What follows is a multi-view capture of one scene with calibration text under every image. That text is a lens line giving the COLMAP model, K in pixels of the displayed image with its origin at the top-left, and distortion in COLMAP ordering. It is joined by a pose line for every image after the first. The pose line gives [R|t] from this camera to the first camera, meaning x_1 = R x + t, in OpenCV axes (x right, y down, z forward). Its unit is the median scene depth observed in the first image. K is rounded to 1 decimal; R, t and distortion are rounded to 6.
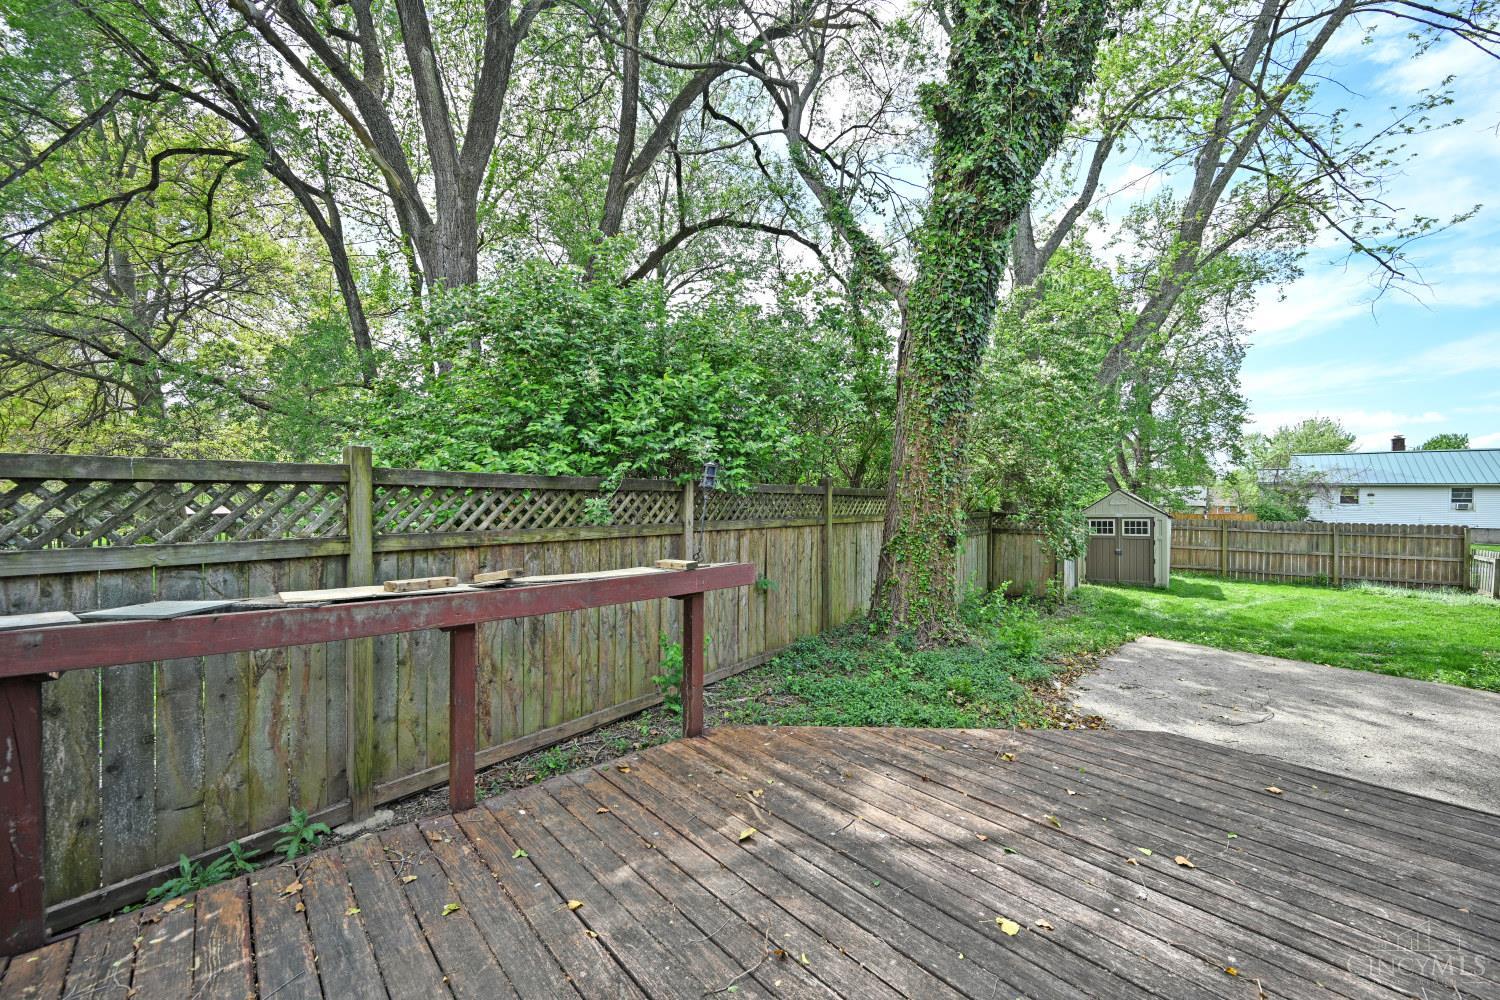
lens RADIAL K [[597.1, 0, 746.3], [0, 597.1, 507.2], [0, 0, 1]] dist [0.001388, 0.000117]
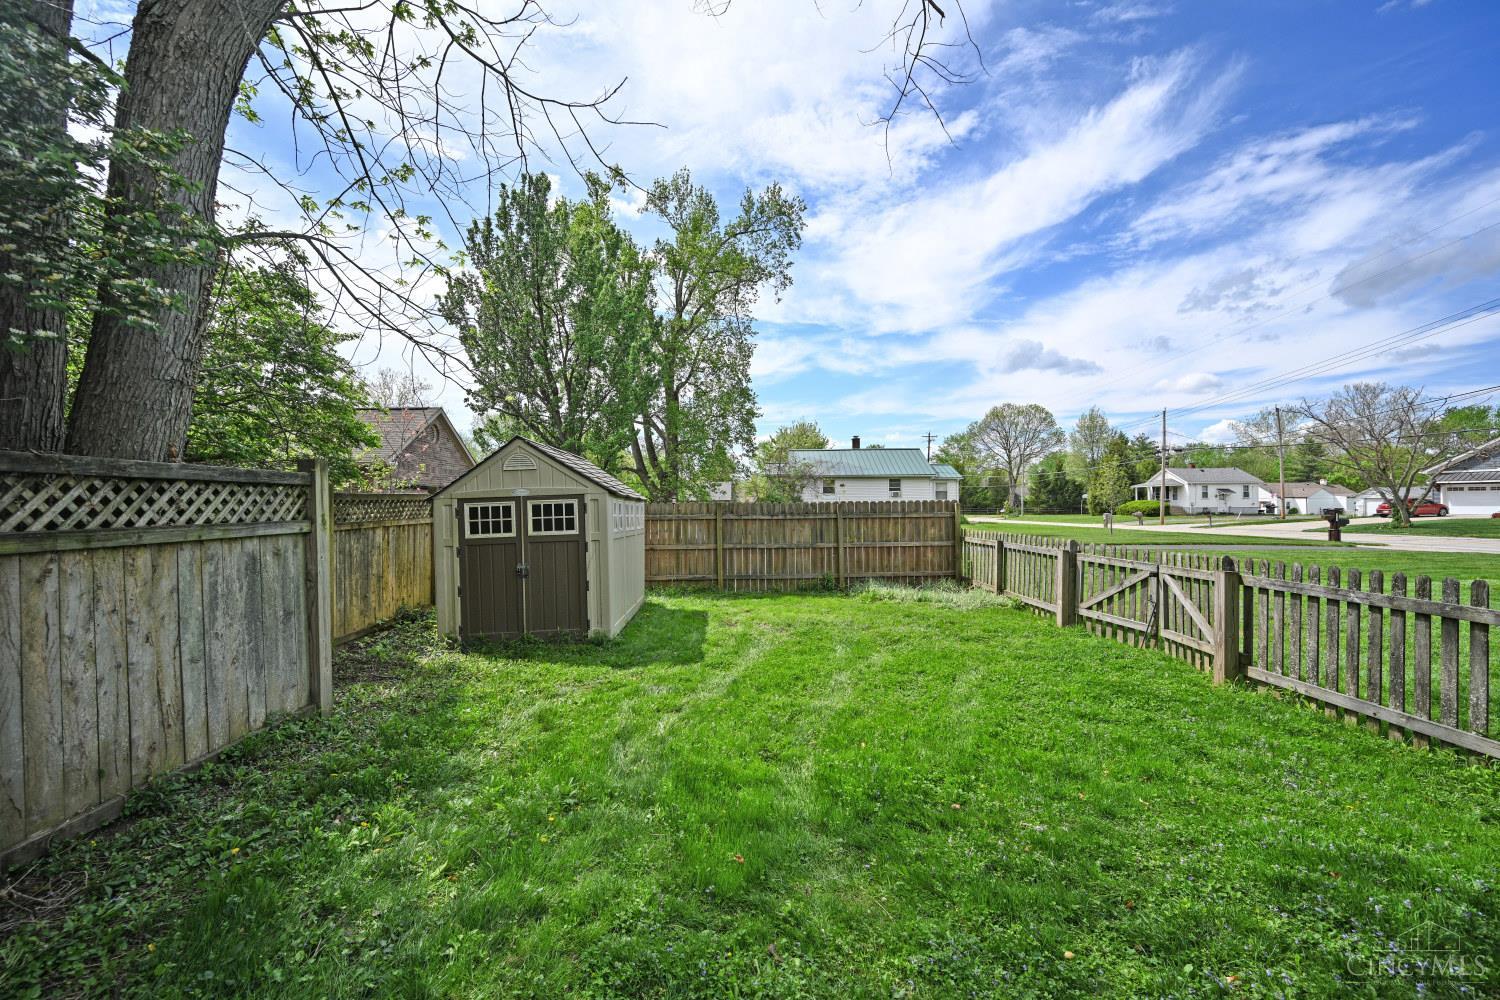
lens RADIAL K [[602.5, 0, 750.0], [0, 602.5, 500.0], [0, 0, 1]] dist [0.002819, 0.000210]
pose [[0.781376, -0.017765, 0.623808, 0.399597], [0.029952, 0.999510, -0.009053, 0.024664], [-0.623341, 0.025758, 0.781525, 0.444485]]
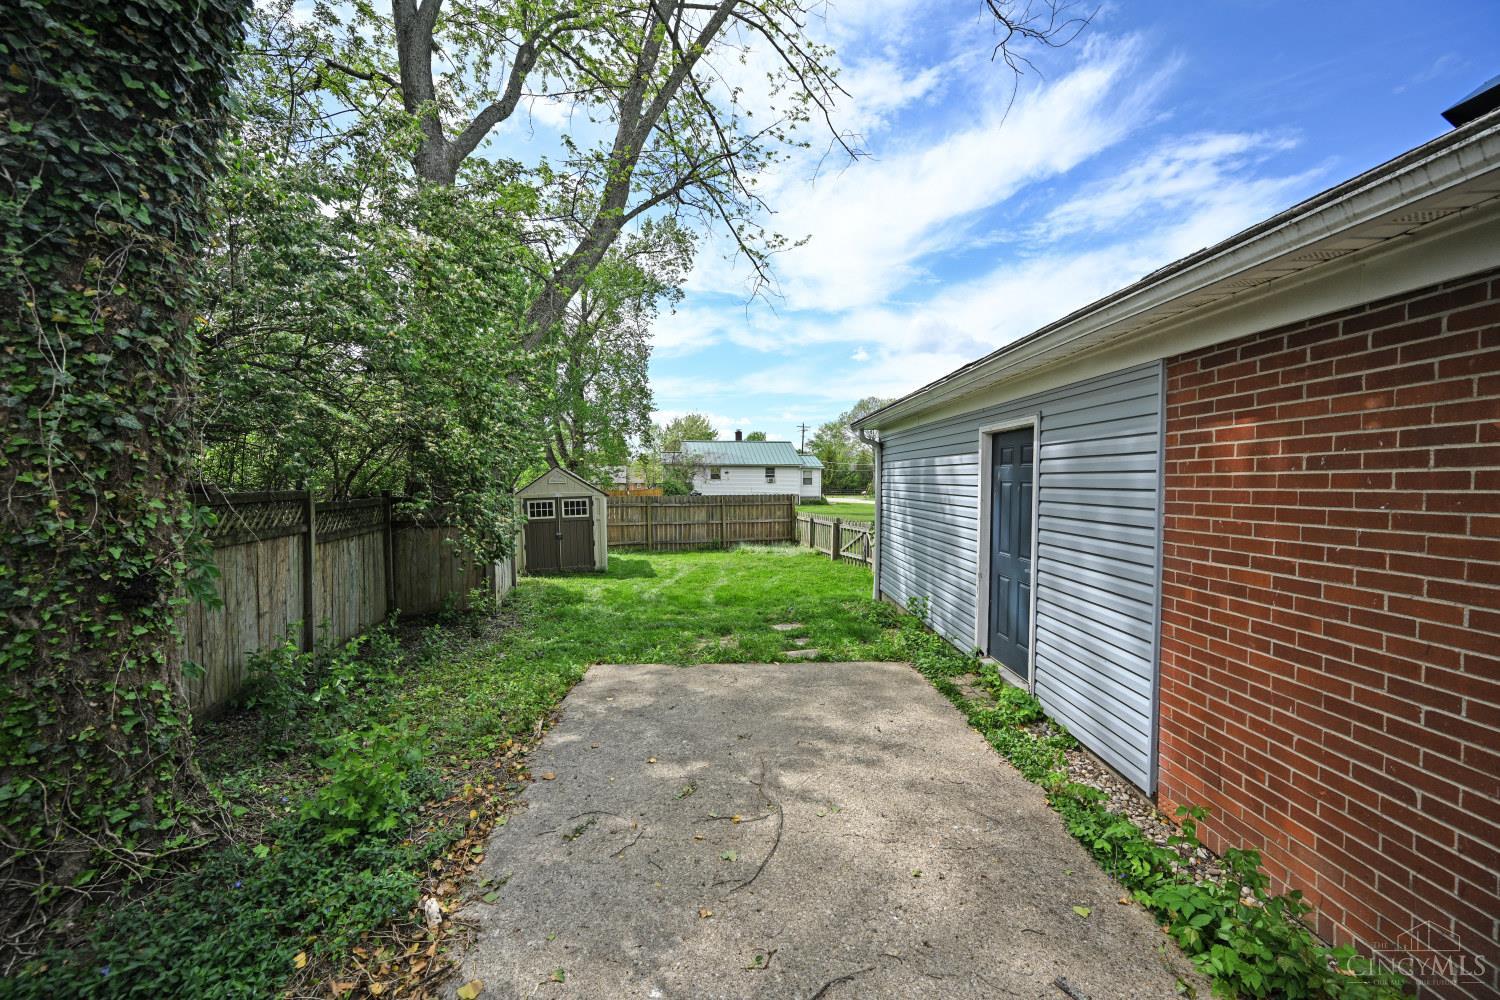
lens RADIAL K [[600.6, 0, 760.7], [0, 600.6, 494.5], [0, 0, 1]] dist [0.013105, 0.000069]
pose [[0.636887, -0.033707, 0.770220, 0.106151], [0.025329, 0.999419, 0.022793, -0.000283], [-0.770541, 0.004992, 0.637371, 0.166108]]
